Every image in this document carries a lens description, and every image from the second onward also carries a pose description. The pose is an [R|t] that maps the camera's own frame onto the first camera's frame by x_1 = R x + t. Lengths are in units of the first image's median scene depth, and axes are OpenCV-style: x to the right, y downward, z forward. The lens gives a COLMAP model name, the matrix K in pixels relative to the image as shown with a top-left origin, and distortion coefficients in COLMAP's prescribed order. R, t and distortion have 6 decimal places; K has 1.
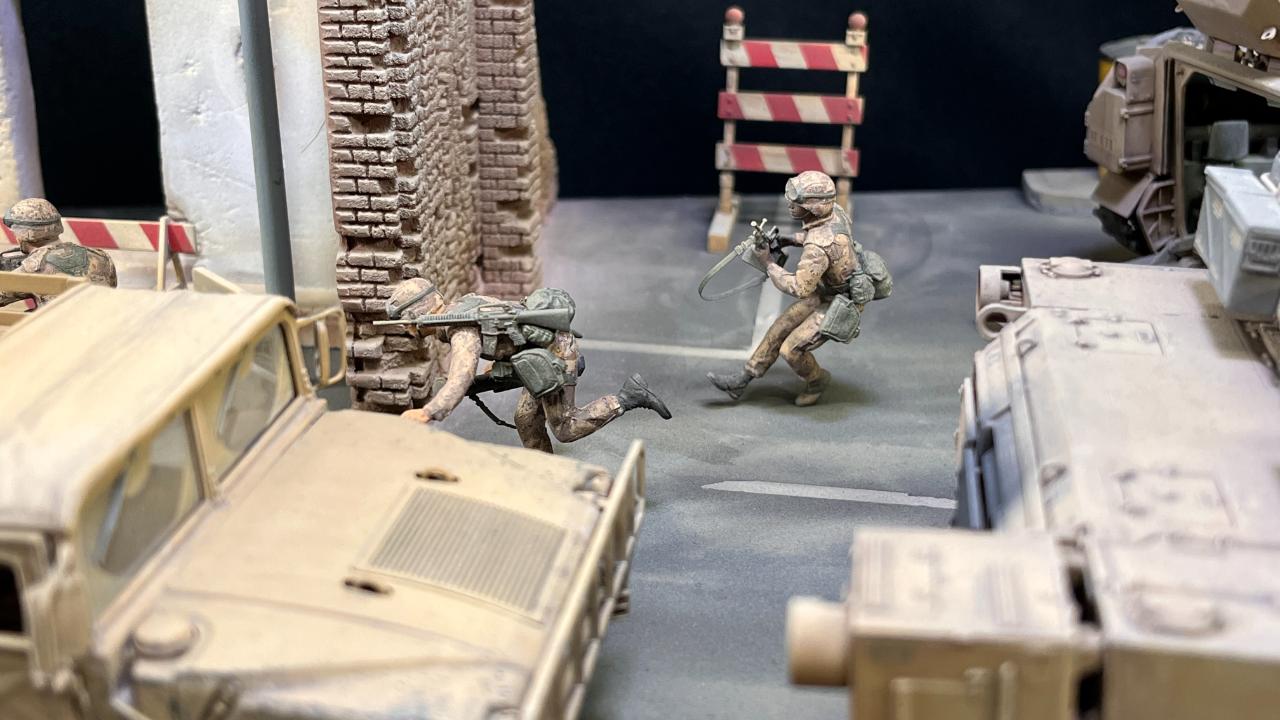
lens RADIAL K [[1586.1, 0, 643.8], [0, 1586.1, 367.7], [0, 0, 1]] dist [0.168458, -0.622474]
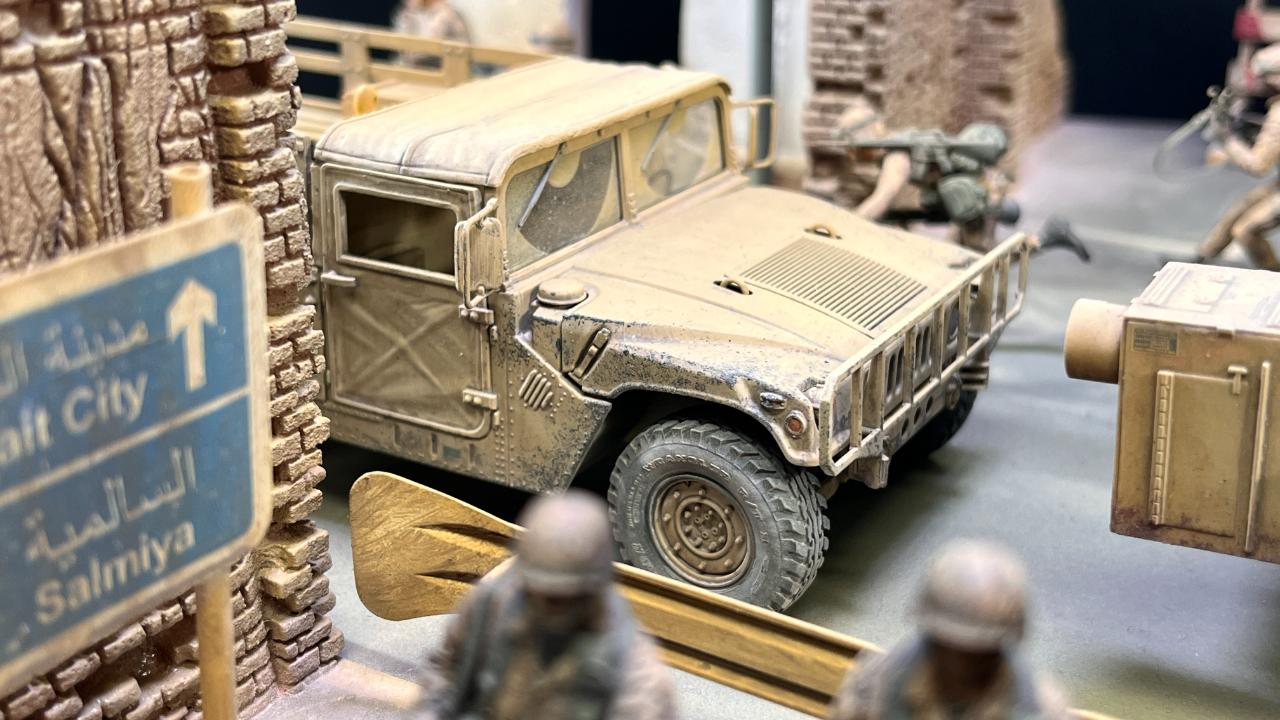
lens RADIAL K [[1608.1, 0, 640.0], [0, 1608.1, 360.0], [0, 0, 1]] dist [0.144081, -0.653271]
pose [[0.930951, 0.117572, -0.345698, 0.102979], [-0.123450, 0.992338, 0.005048, 0.112672], [0.343642, 0.037977, 0.938332, -0.071527]]
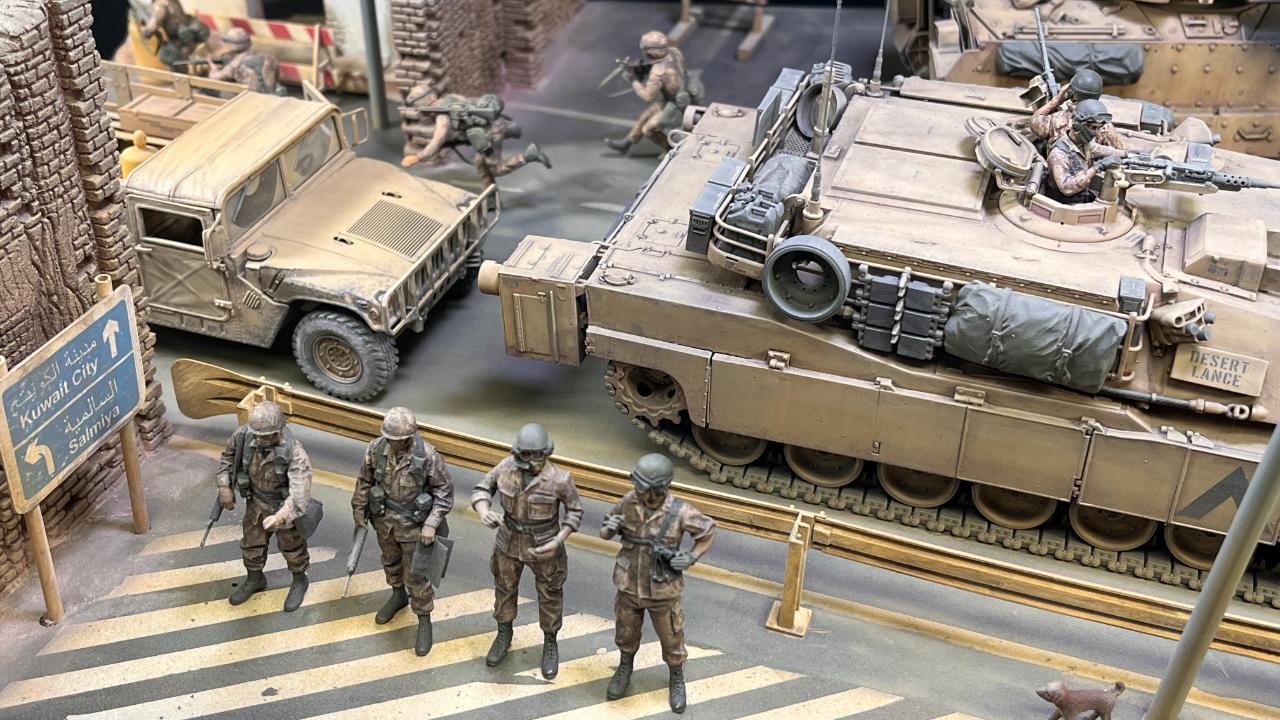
lens RADIAL K [[1481.6, 0, 645.8], [0, 1481.6, 348.3], [0, 0, 1]] dist [0.093708, -0.292500]
pose [[0.984940, 0.094608, -0.144715, 0.363203], [-0.064235, 0.977330, 0.201742, -0.109788], [0.160521, -0.189408, 0.968689, -0.667618]]
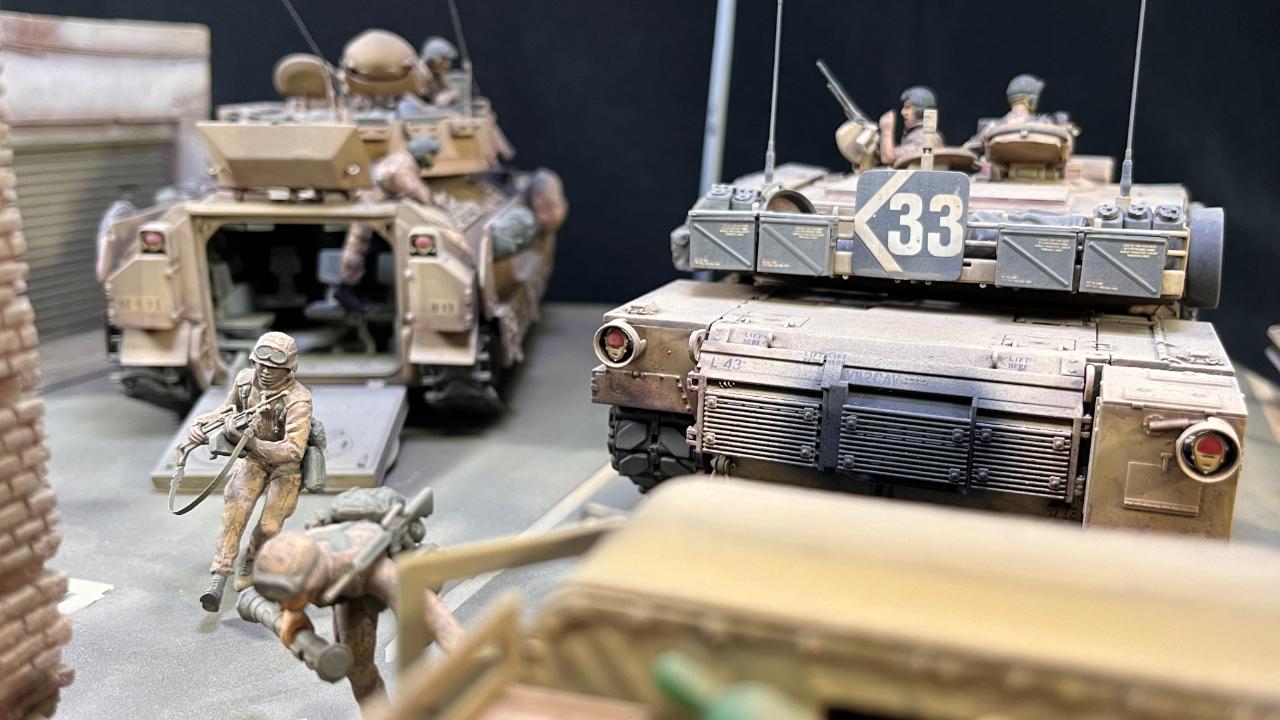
lens RADIAL K [[1238.0, 0, 638.9], [0, 1238.0, 340.9], [0, 0, 1]] dist [0.001972, 0.018604]
pose [[0.204668, -0.222927, 0.953108, -0.561155], [0.358637, 0.923086, 0.138892, -0.141542], [-0.910764, 0.313393, 0.268876, 0.585922]]
